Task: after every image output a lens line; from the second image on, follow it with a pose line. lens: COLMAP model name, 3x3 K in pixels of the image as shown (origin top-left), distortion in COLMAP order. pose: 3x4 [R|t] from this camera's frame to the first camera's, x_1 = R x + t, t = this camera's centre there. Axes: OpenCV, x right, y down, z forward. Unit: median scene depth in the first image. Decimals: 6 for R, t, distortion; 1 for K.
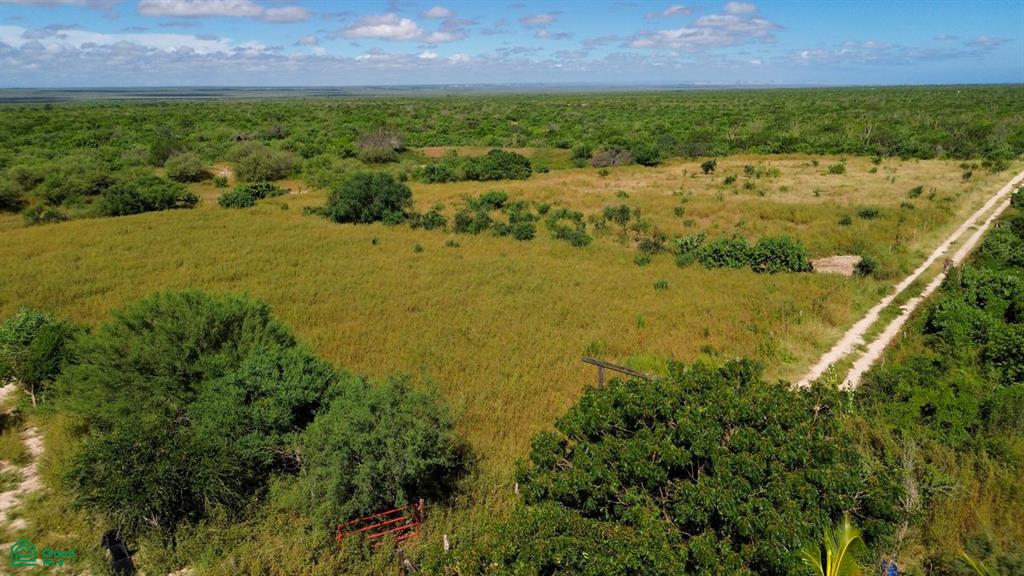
lens RADIAL K [[716.4, 0, 508.3], [0, 716.4, 284.5], [0, 0, 1]] dist [0.049052, -0.050499]
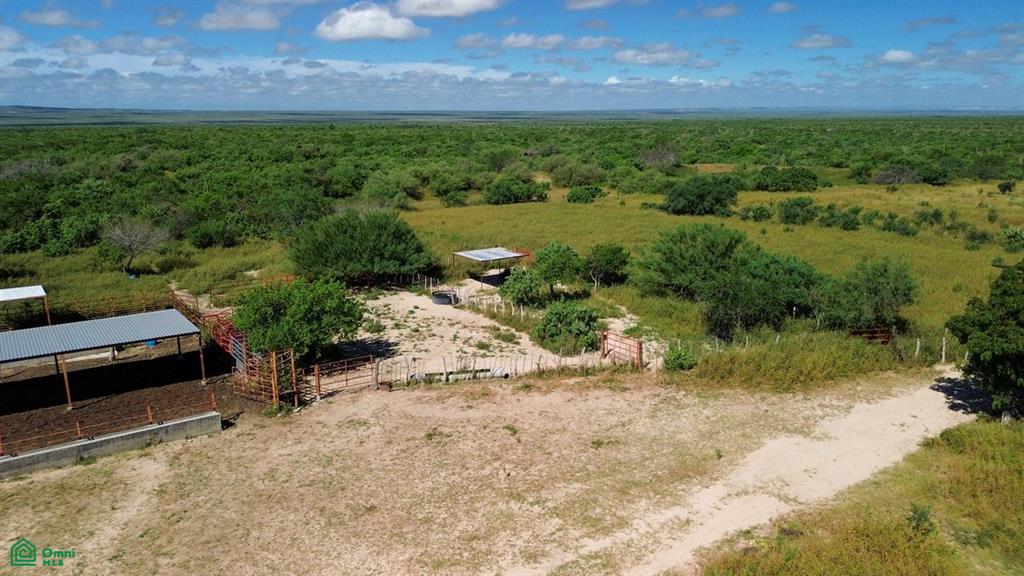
lens RADIAL K [[716.4, 0, 508.1], [0, 716.4, 283.4], [0, 0, 1]] dist [0.049052, -0.050499]
pose [[0.954869, 0.073376, -0.287821, -0.085682], [-0.082942, 0.996330, -0.021166, 0.049856], [0.285212, 0.044083, 0.957450, -0.165047]]
